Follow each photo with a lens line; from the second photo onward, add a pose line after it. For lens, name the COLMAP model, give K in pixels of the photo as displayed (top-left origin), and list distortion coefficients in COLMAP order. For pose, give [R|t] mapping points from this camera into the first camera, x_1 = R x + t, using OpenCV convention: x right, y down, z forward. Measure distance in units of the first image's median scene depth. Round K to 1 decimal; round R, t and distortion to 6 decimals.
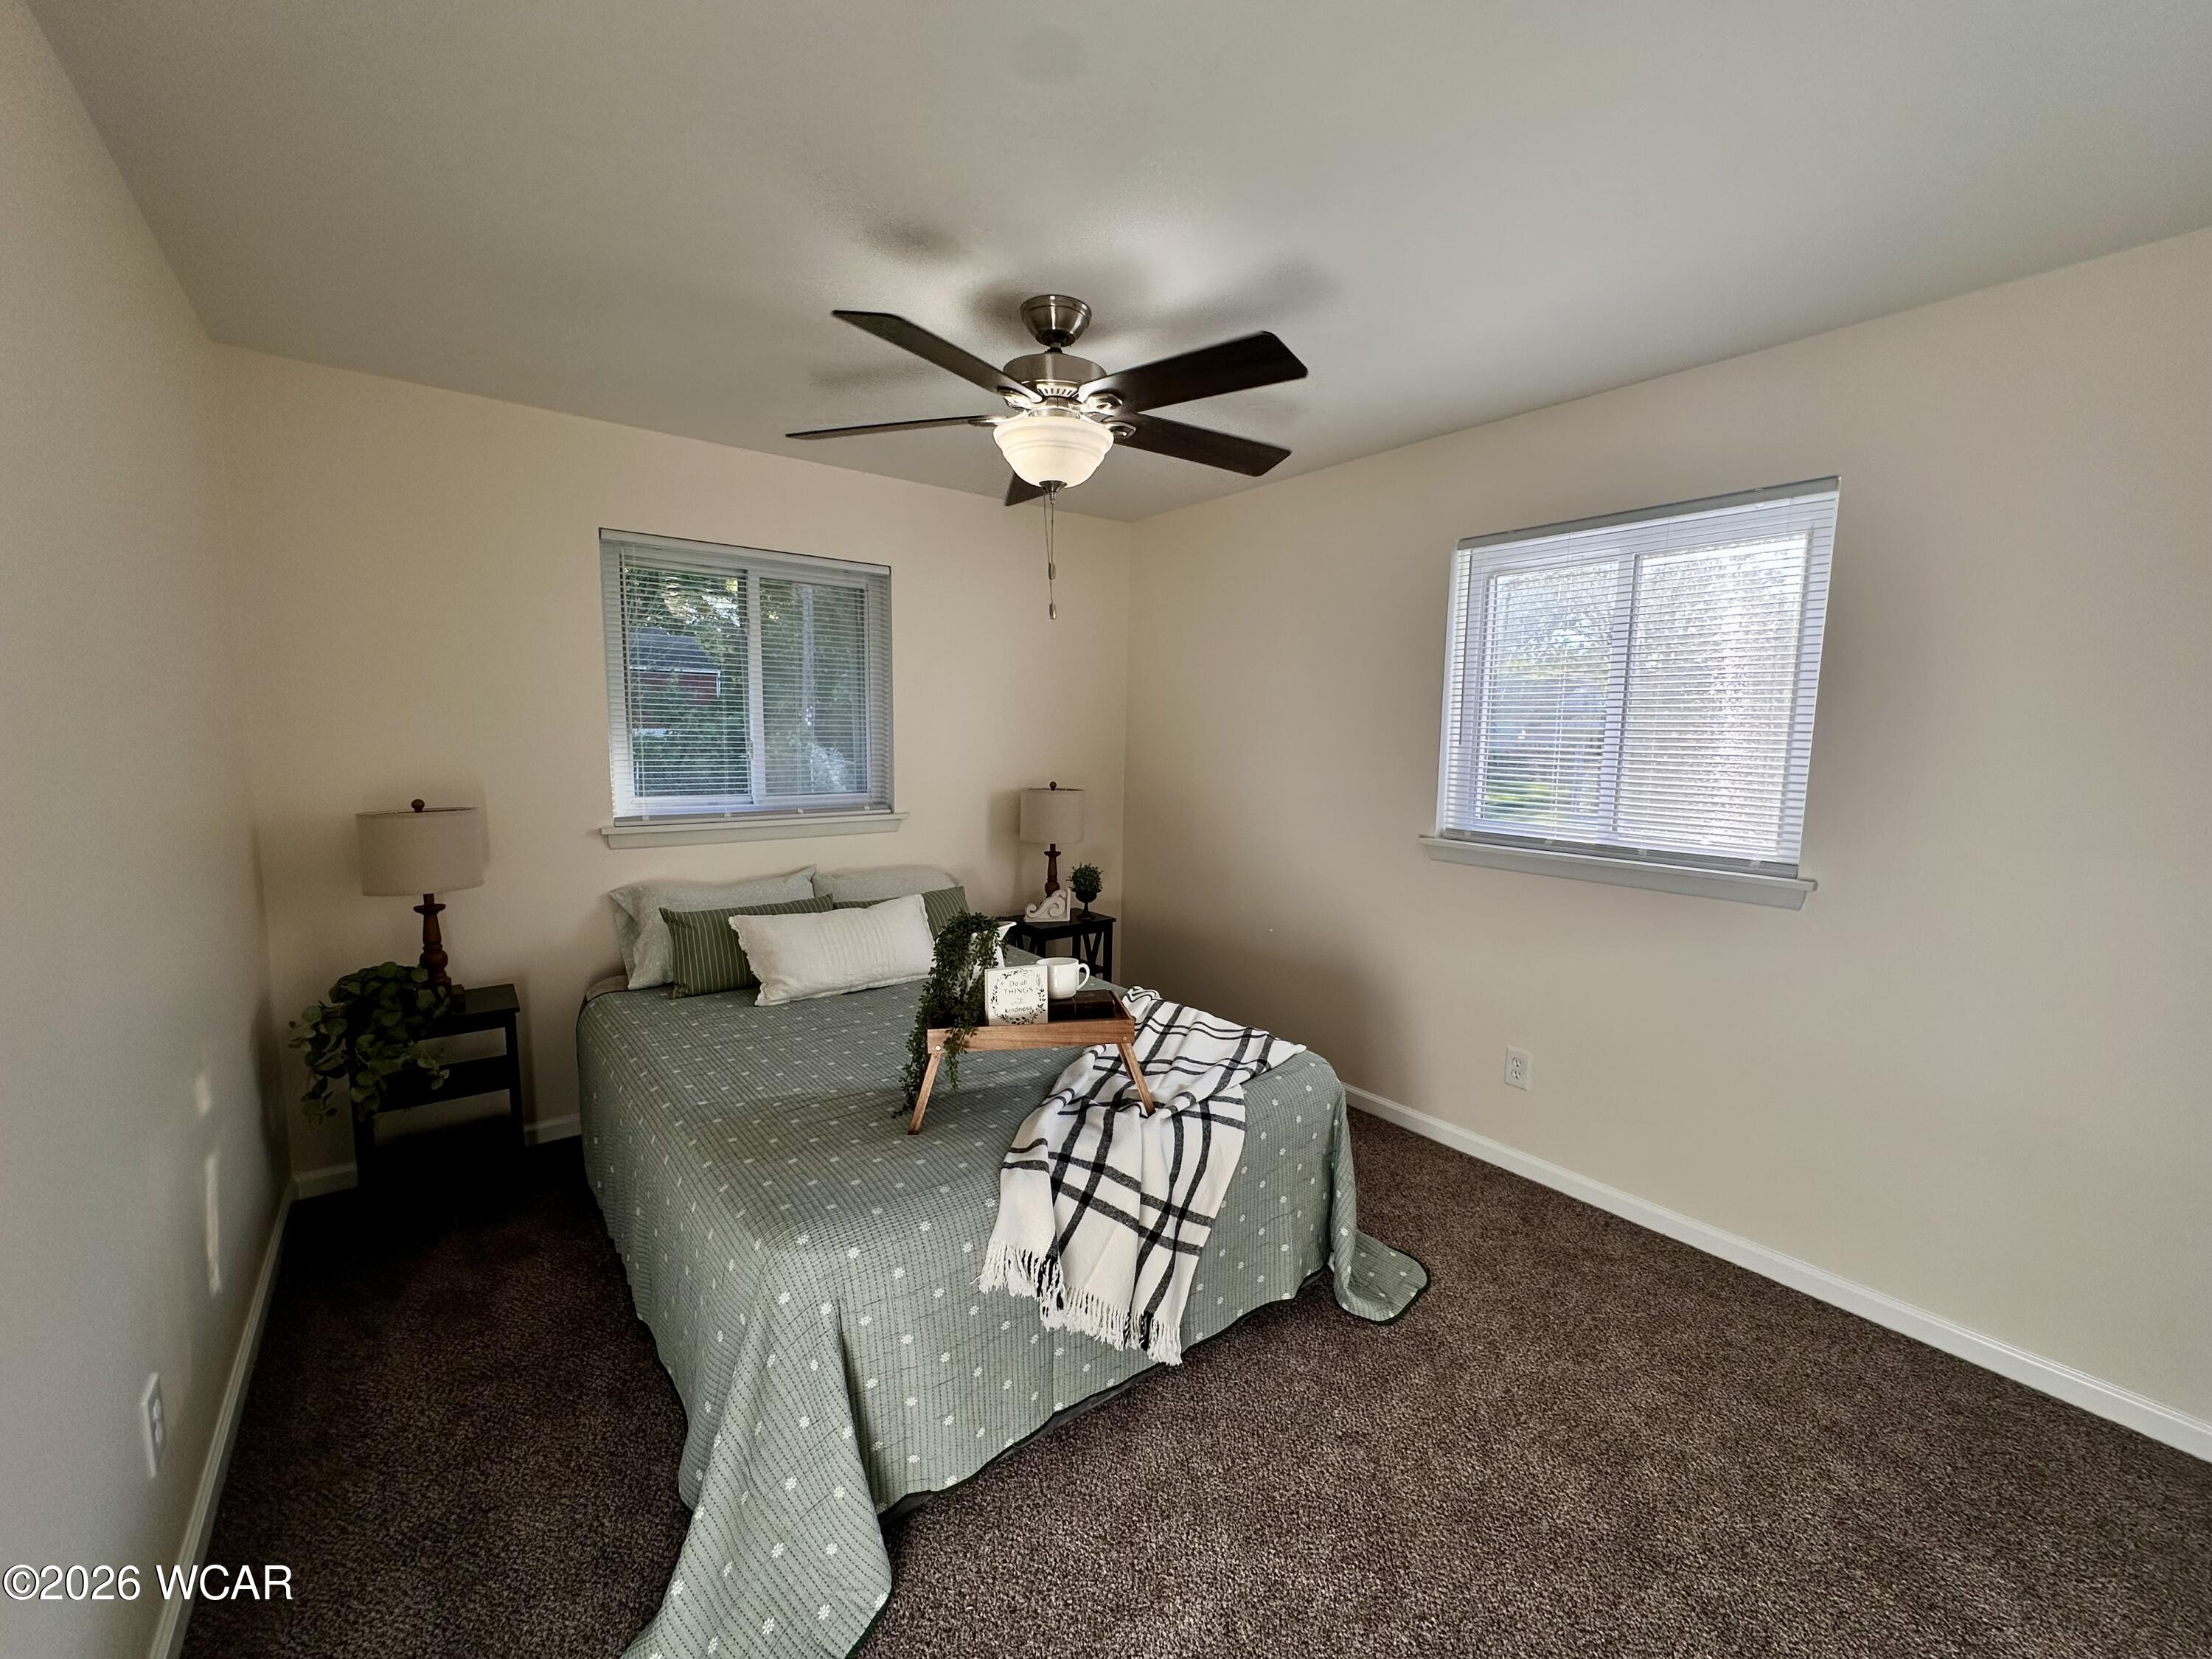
lens RADIAL K [[894.7, 0, 1106.0], [0, 894.7, 829.5], [0, 0, 1]] dist [-0.000853, -0.000085]
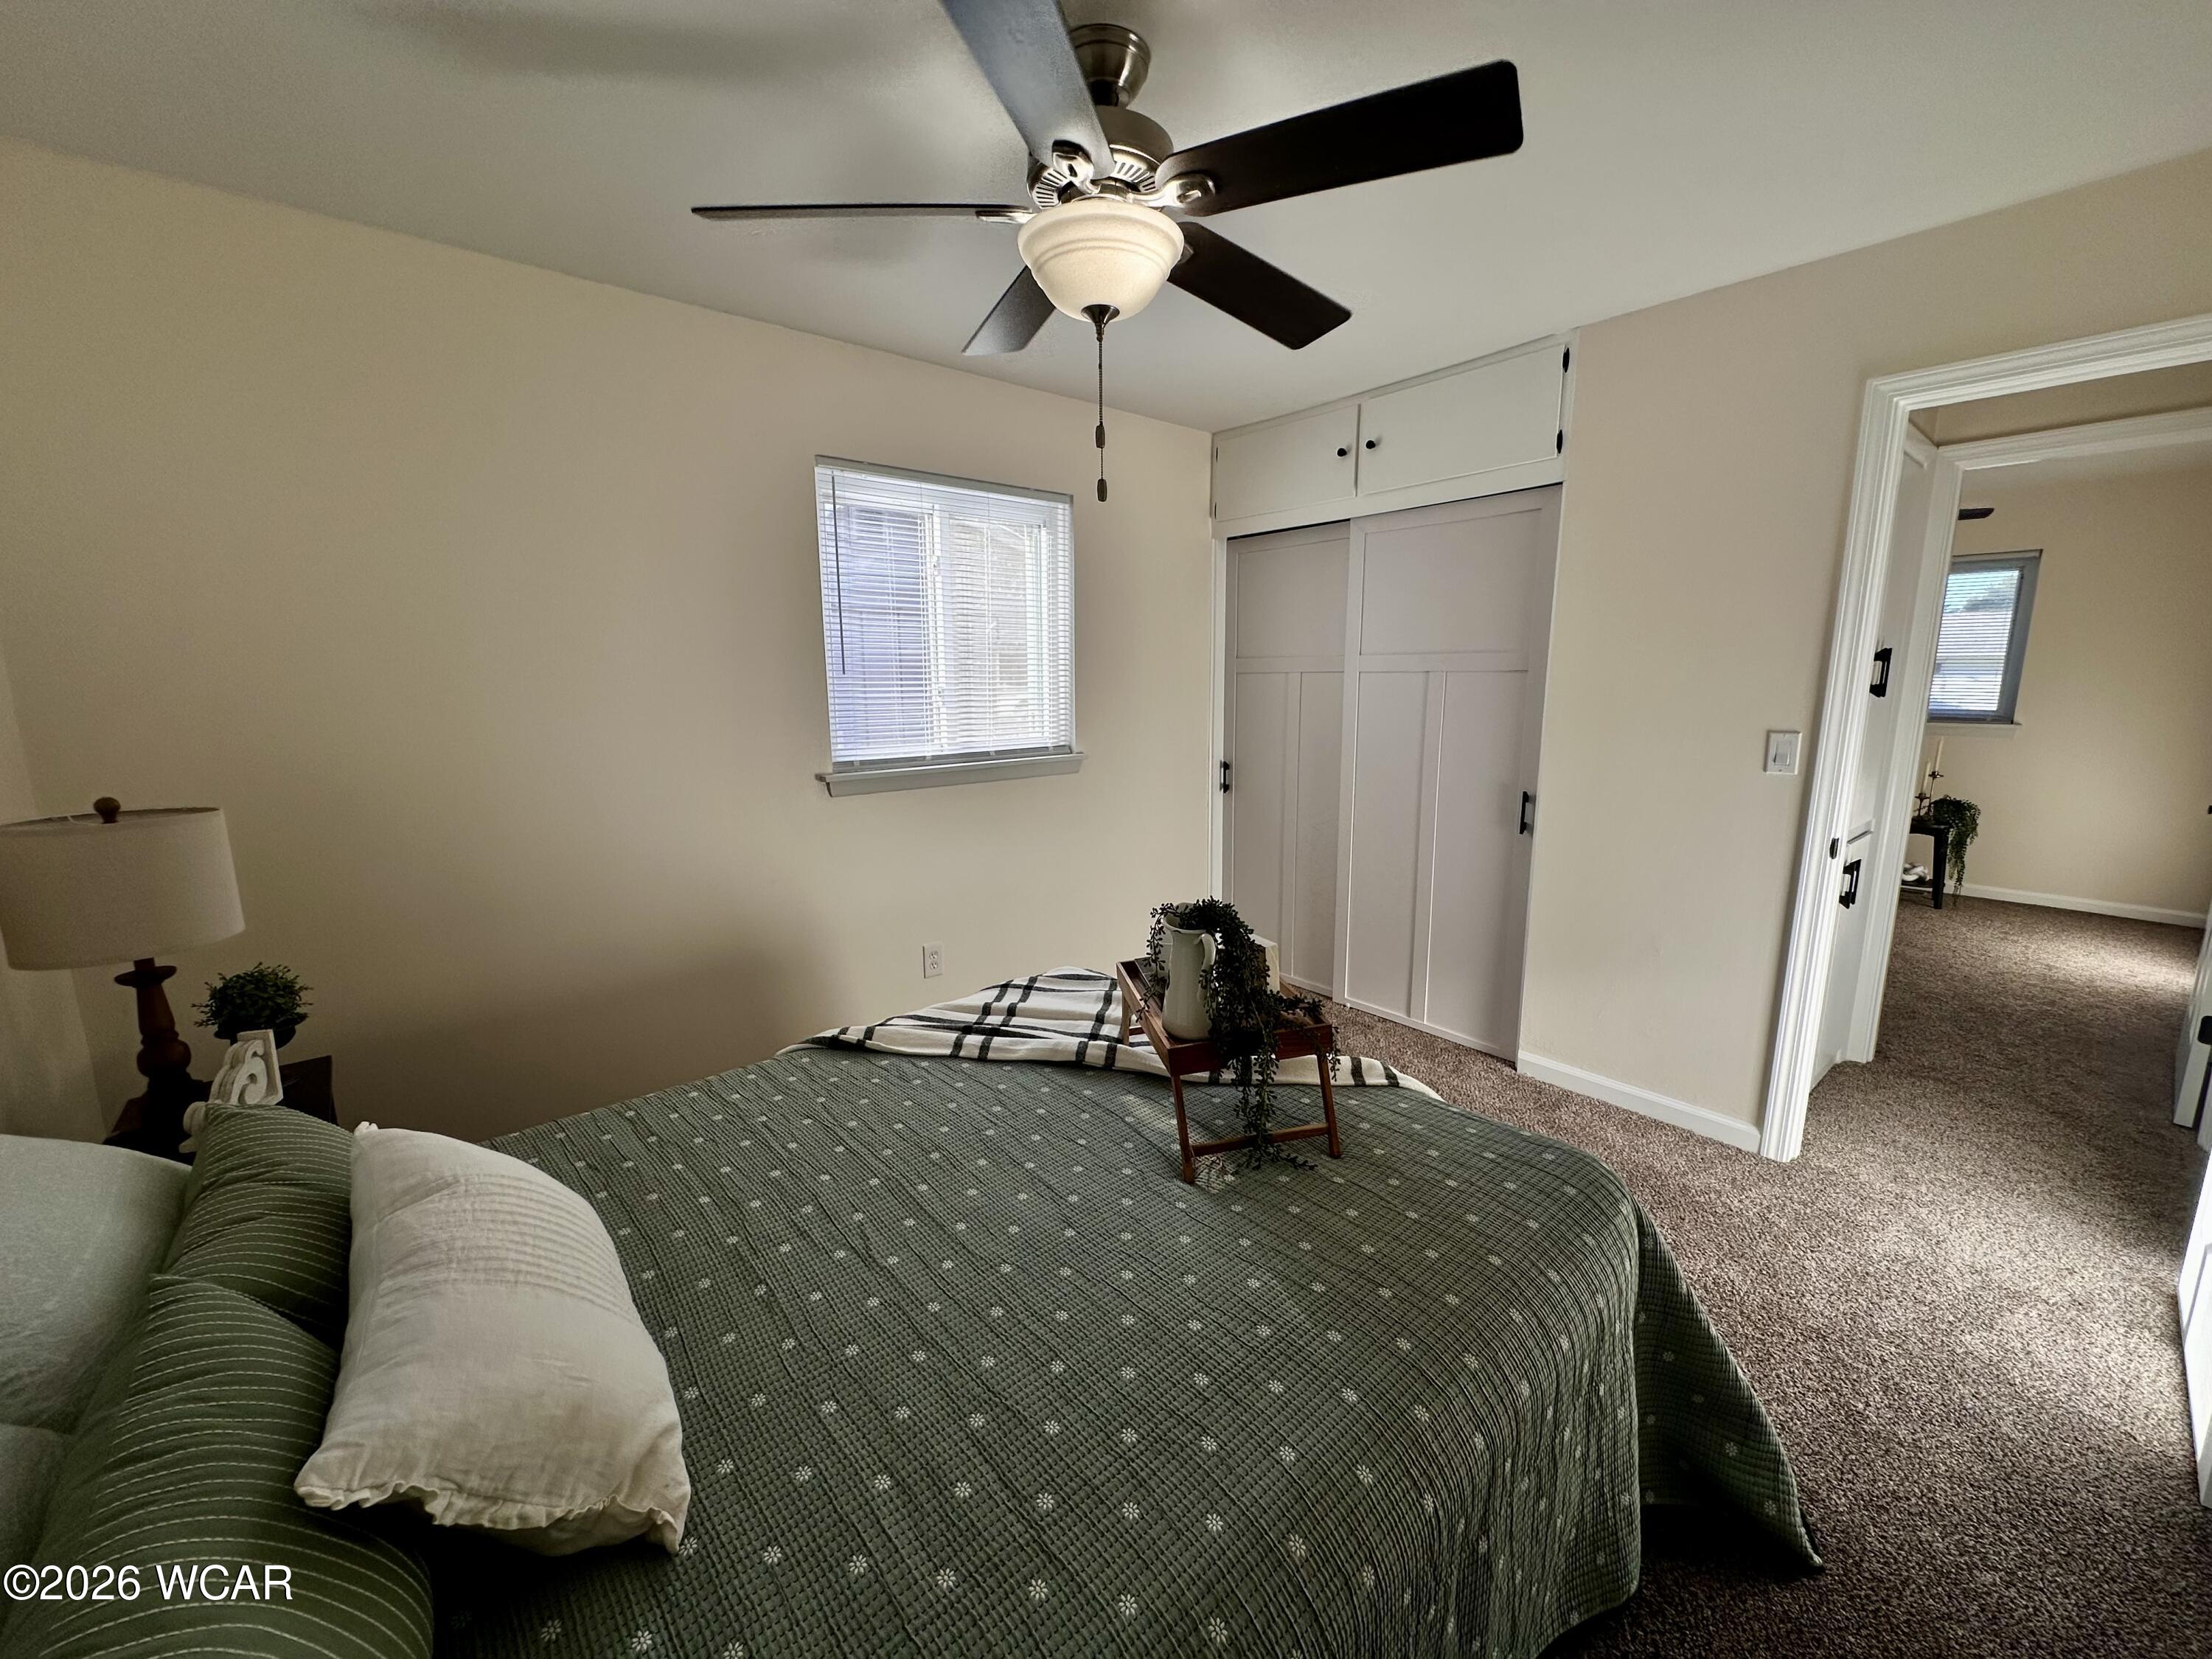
lens RADIAL K [[901.9, 0, 1141.4], [0, 901.9, 821.2], [0, 0, 1]] dist [-0.002079, -0.000414]
pose [[-0.069596, -0.179155, 0.981356, -0.696473], [0.112138, 0.976101, 0.186148, -0.095682], [-0.991253, 0.123002, -0.047843, 0.860504]]
